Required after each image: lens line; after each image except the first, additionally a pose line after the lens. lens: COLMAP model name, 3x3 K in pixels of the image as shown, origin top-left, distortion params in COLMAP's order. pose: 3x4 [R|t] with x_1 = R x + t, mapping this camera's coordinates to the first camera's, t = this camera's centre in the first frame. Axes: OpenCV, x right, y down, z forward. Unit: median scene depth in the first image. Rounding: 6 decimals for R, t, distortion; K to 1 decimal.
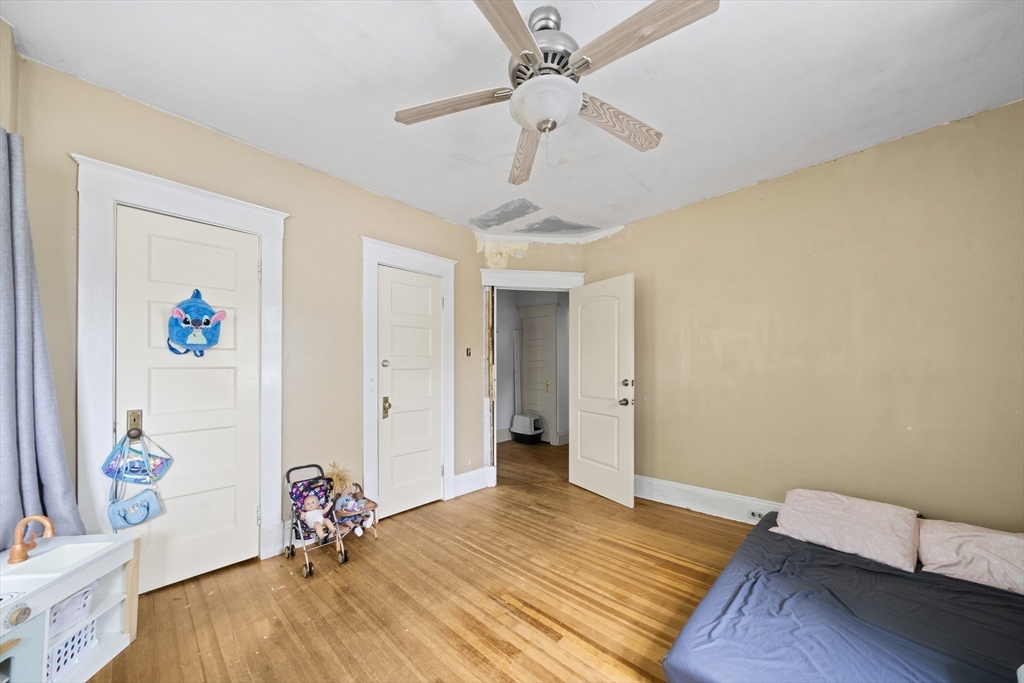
lens RADIAL K [[354.6, 0, 511.5], [0, 354.6, 350.3], [0, 0, 1]] dist [-0.007370, 0.000598]
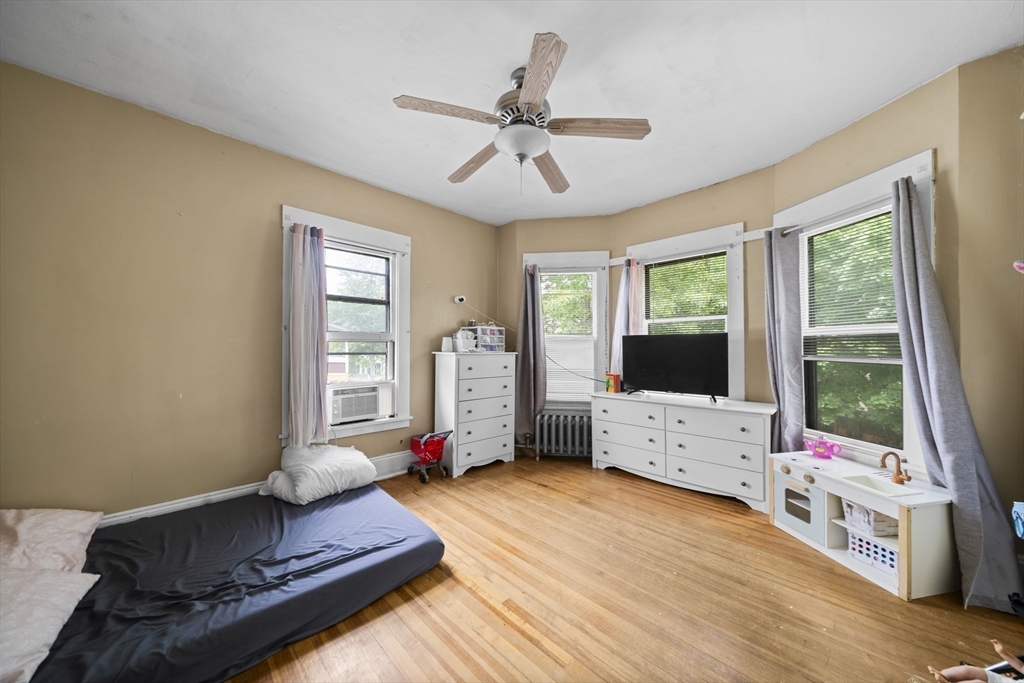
lens RADIAL K [[376.8, 0, 512.3], [0, 376.8, 343.4], [0, 0, 1]] dist [-0.000053, 0.000000]
pose [[-0.999749, -0.001278, 0.022383, 0.087512], [-0.001659, 0.999854, -0.017007, 0.061935], [-0.022358, -0.017040, -0.999605, 2.024908]]
